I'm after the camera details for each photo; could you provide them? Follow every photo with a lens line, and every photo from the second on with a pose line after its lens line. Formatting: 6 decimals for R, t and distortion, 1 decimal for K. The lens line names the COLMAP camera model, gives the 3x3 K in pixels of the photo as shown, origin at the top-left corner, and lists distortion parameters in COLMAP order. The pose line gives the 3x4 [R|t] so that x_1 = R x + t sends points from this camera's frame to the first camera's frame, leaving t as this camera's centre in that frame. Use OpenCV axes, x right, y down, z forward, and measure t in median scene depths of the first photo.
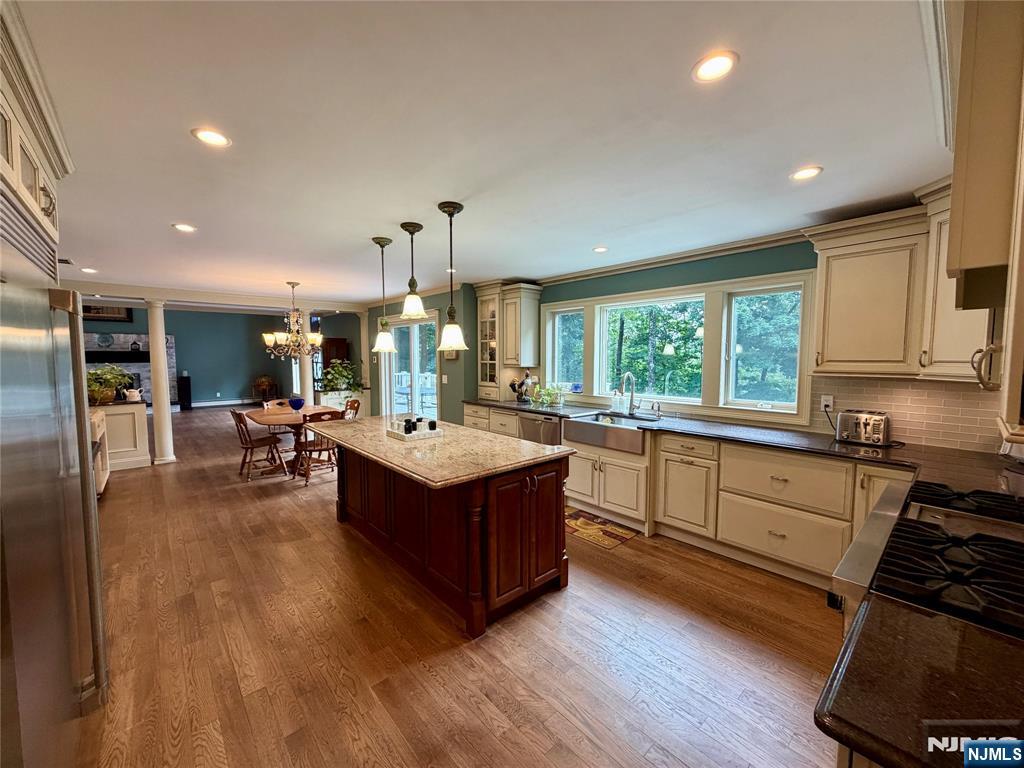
lens RADIAL K [[407.4, 0, 509.5], [0, 407.4, 382.5], [0, 0, 1]] dist [-0.010343, 0.000147]
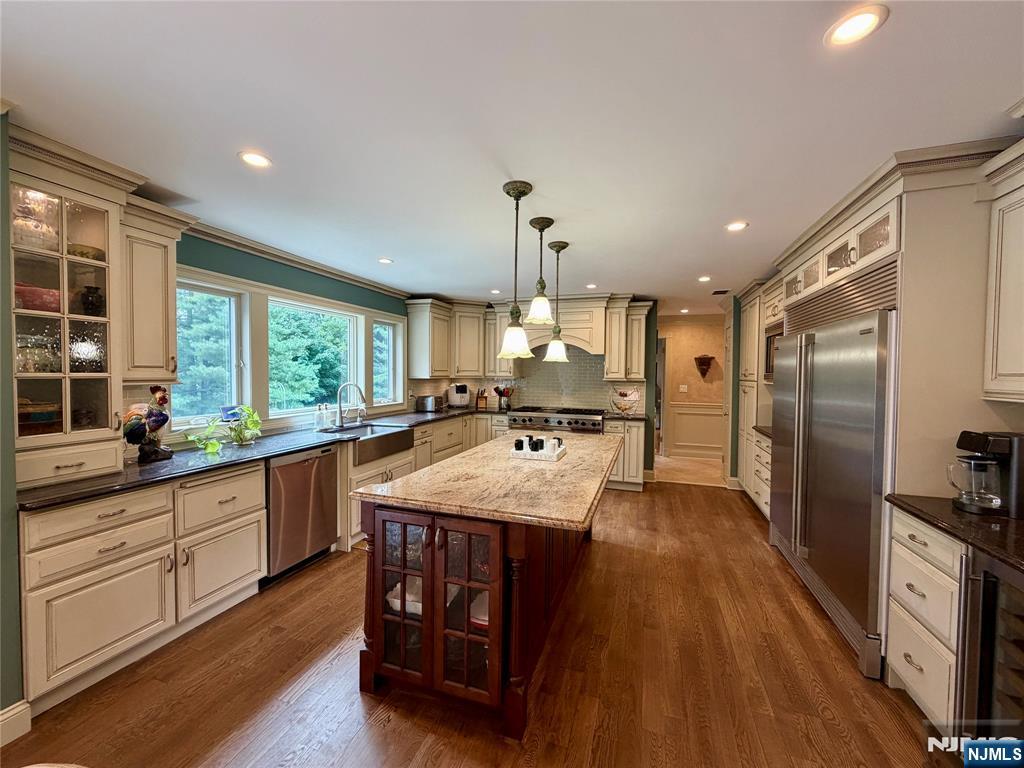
lens RADIAL K [[407.4, 0, 512.3], [0, 407.4, 381.9], [0, 0, 1]] dist [-0.010343, 0.000147]
pose [[-0.492590, -0.022105, 0.869981, -1.341134], [0.050324, 0.997281, 0.053833, -0.105896], [-0.868805, 0.070298, -0.490138, 2.035152]]
